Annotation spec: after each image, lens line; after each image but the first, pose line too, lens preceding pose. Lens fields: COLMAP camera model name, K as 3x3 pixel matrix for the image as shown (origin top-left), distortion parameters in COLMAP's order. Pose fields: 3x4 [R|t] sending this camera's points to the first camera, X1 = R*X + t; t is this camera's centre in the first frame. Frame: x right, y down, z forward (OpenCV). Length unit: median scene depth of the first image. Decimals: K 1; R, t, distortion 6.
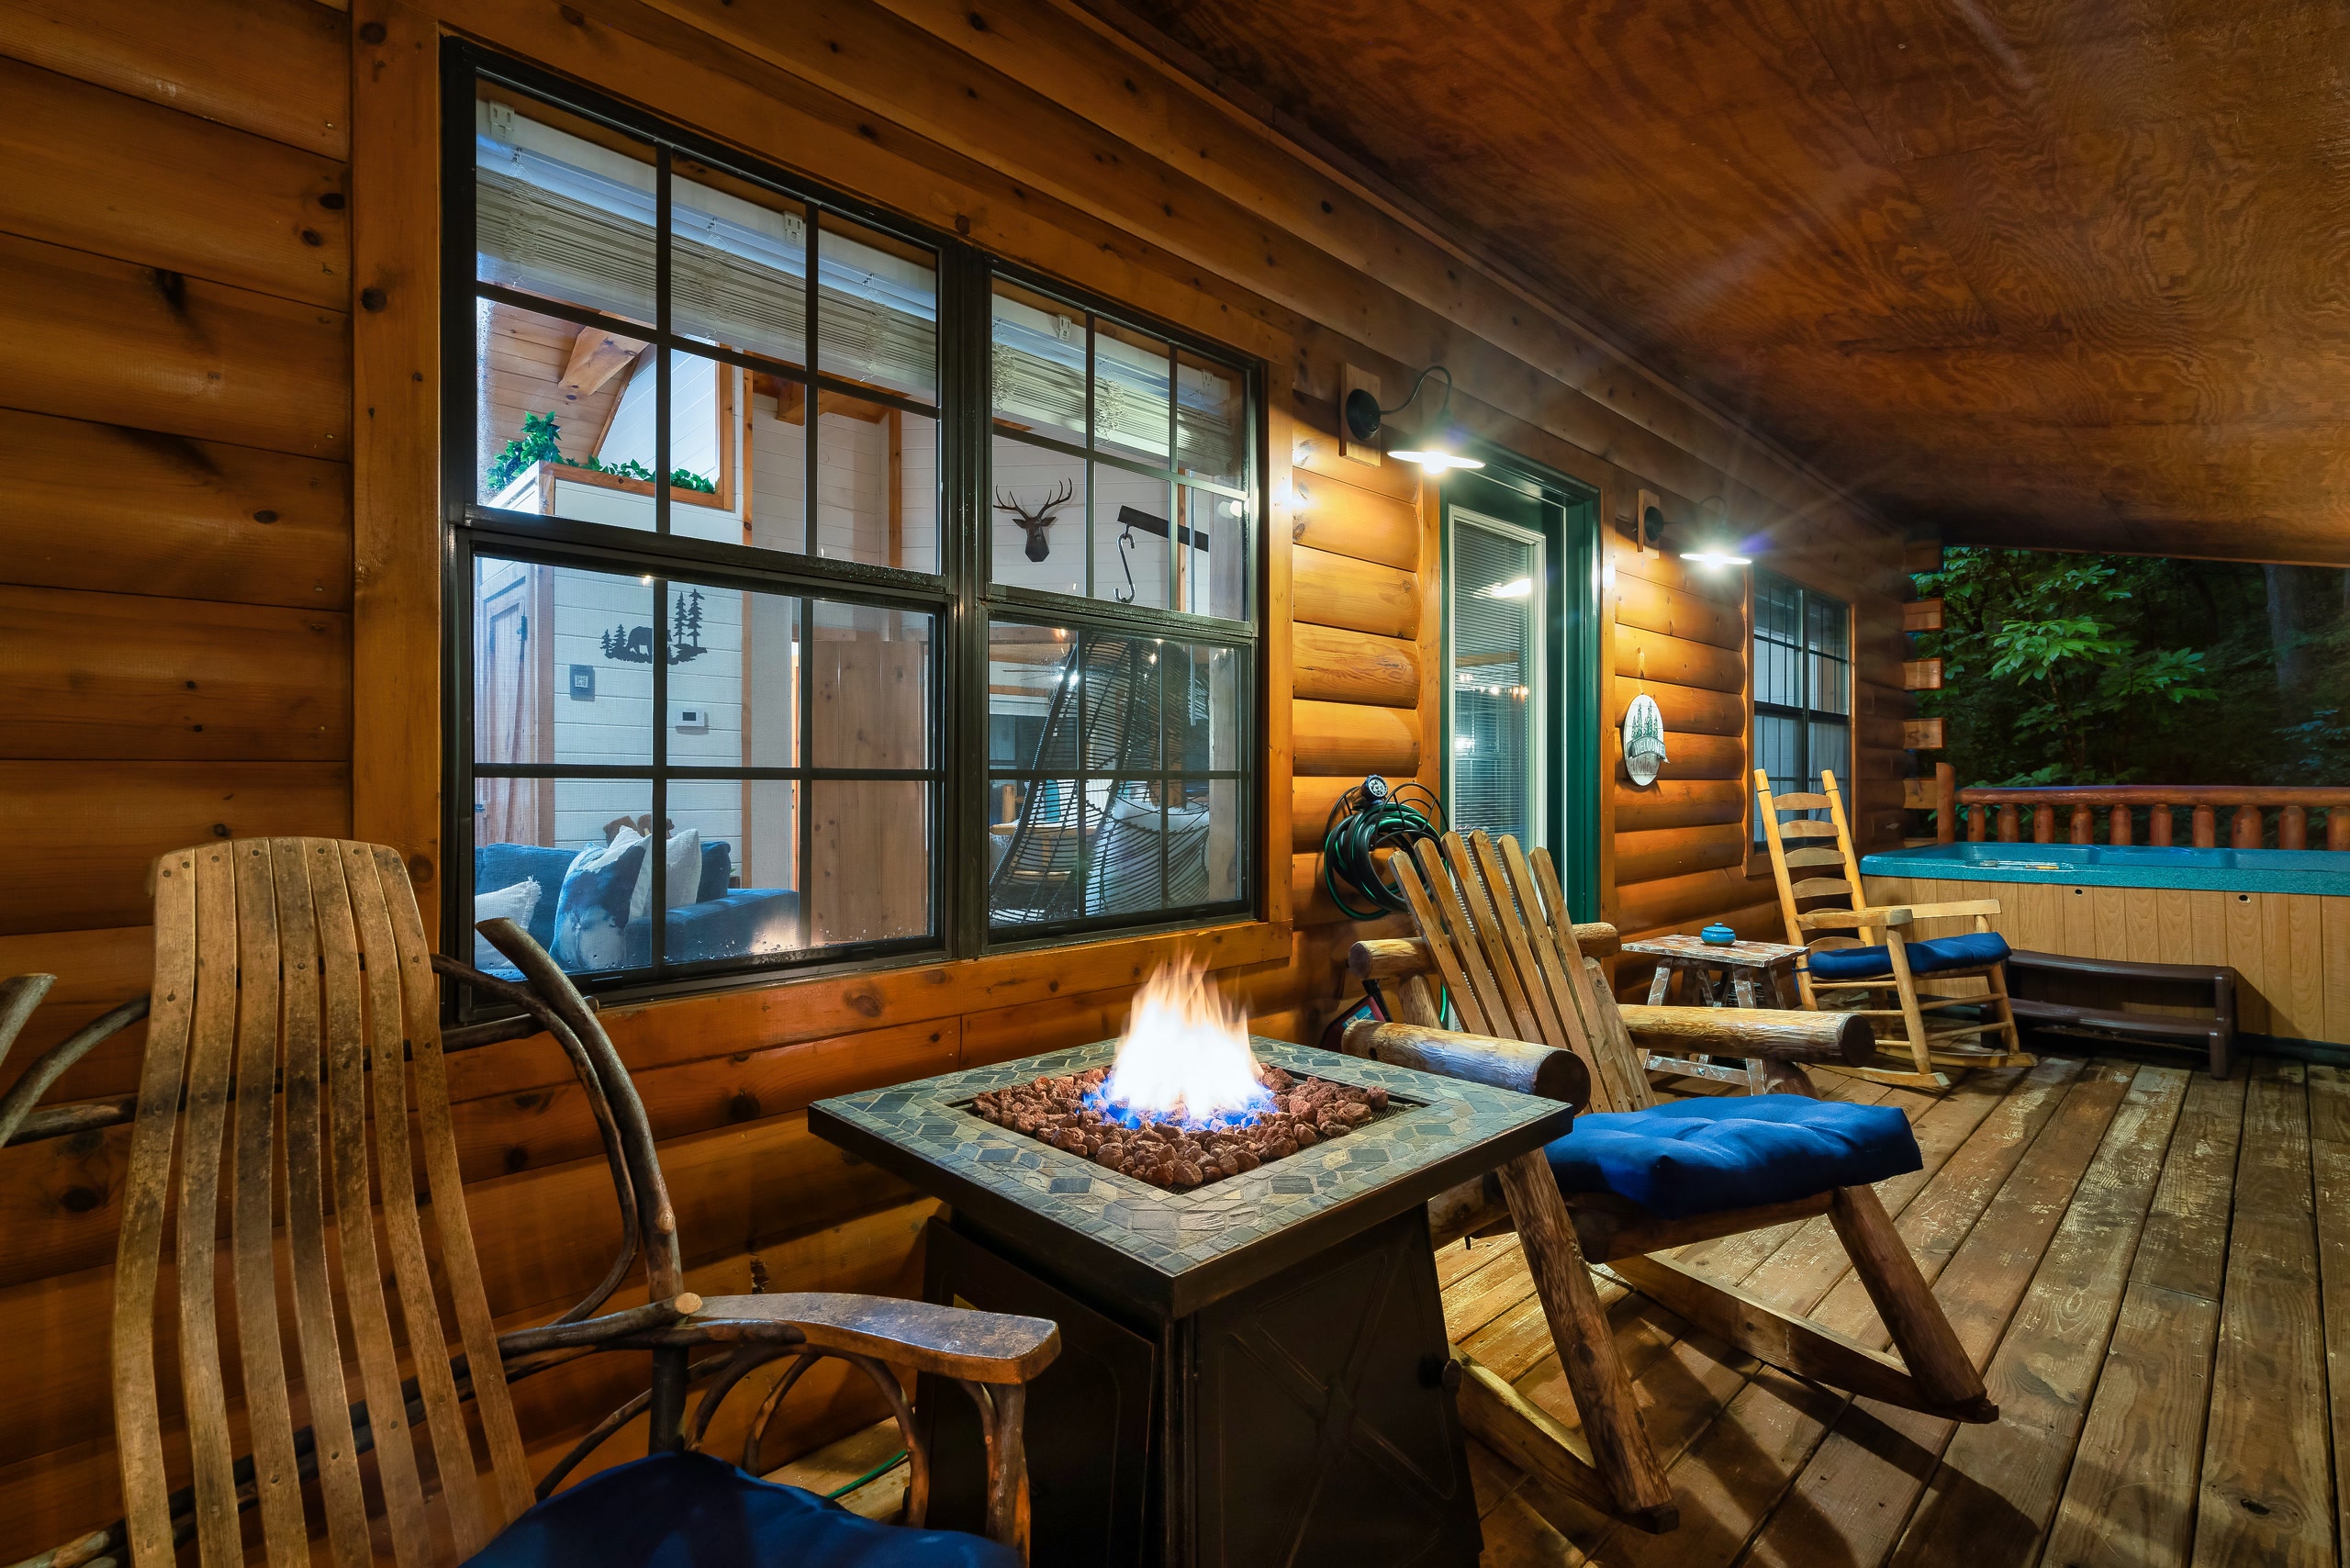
lens RADIAL K [[1062.0, 0, 1169.5], [0, 1062.0, 781.4], [0, 0, 1]] dist [-0.005050, 0.003946]
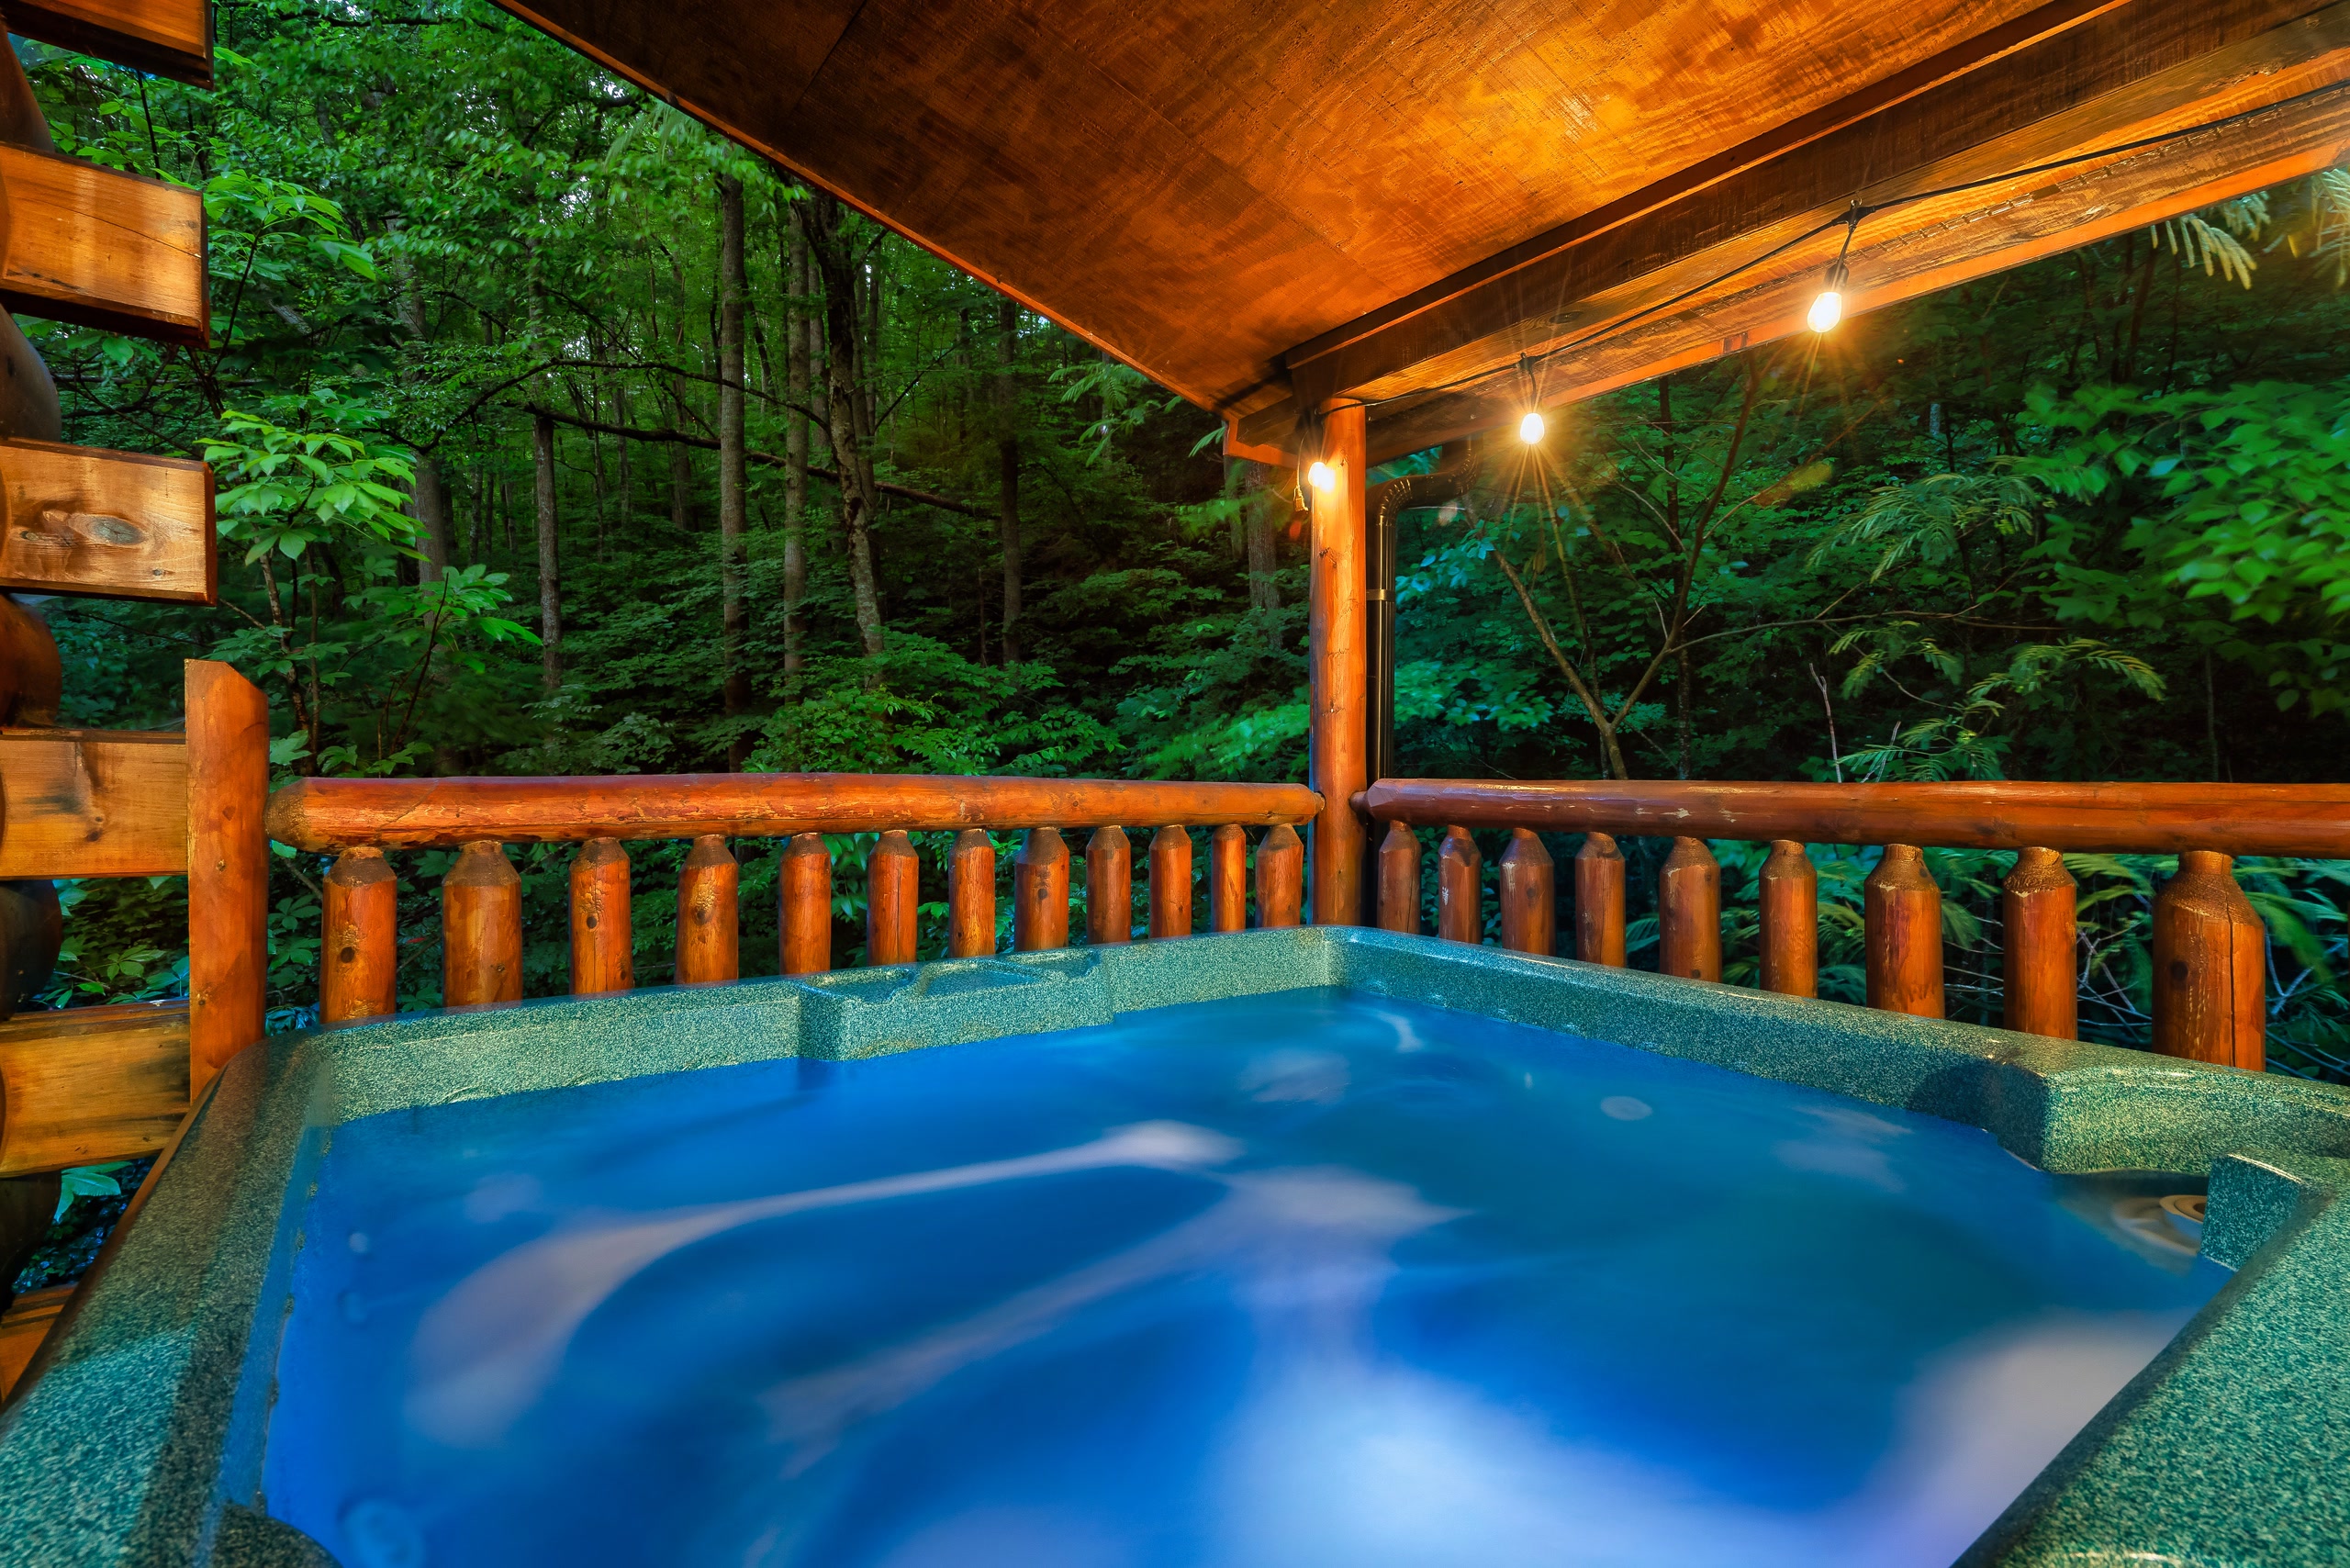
lens RADIAL K [[1133.2, 0, 1175.0], [0, 1133.2, 784.0], [0, 0, 1]] dist [-0.004924, 0.020877]
pose [[0.141400, -0.002230, 0.989950, 0.518697], [-0.011331, 0.999928, 0.003871, 0.004169], [-0.989888, -0.011764, 0.141365, 0.762929]]
